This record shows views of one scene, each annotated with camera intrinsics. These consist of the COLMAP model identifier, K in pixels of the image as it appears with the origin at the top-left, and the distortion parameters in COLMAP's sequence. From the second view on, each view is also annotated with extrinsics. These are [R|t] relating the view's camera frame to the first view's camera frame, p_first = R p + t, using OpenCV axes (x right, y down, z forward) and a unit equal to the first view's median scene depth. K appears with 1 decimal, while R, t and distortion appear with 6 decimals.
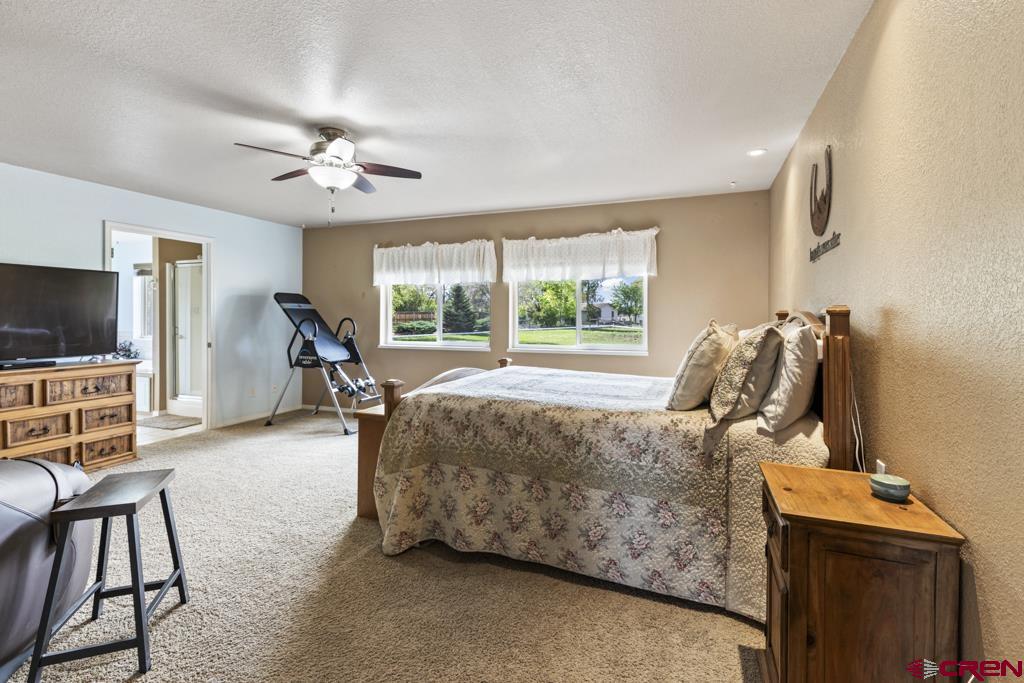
lens RADIAL K [[471.4, 0, 512.7], [0, 471.4, 331.0], [0, 0, 1]] dist [-0.000154, 0.000734]
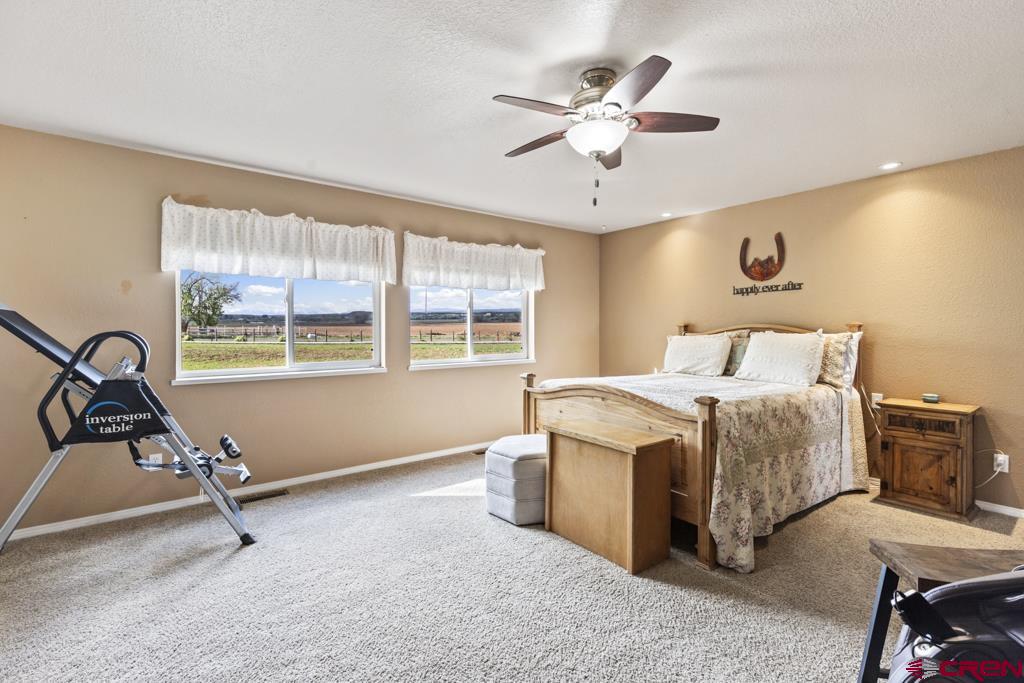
lens RADIAL K [[471.4, 0, 518.0], [0, 471.4, 344.6], [0, 0, 1]] dist [-0.000154, 0.000734]
pose [[0.501953, -0.032507, 0.864284, -0.623480], [0.025482, 0.999415, 0.022790, -0.015115], [-0.864520, 0.010584, 0.502488, 0.424588]]
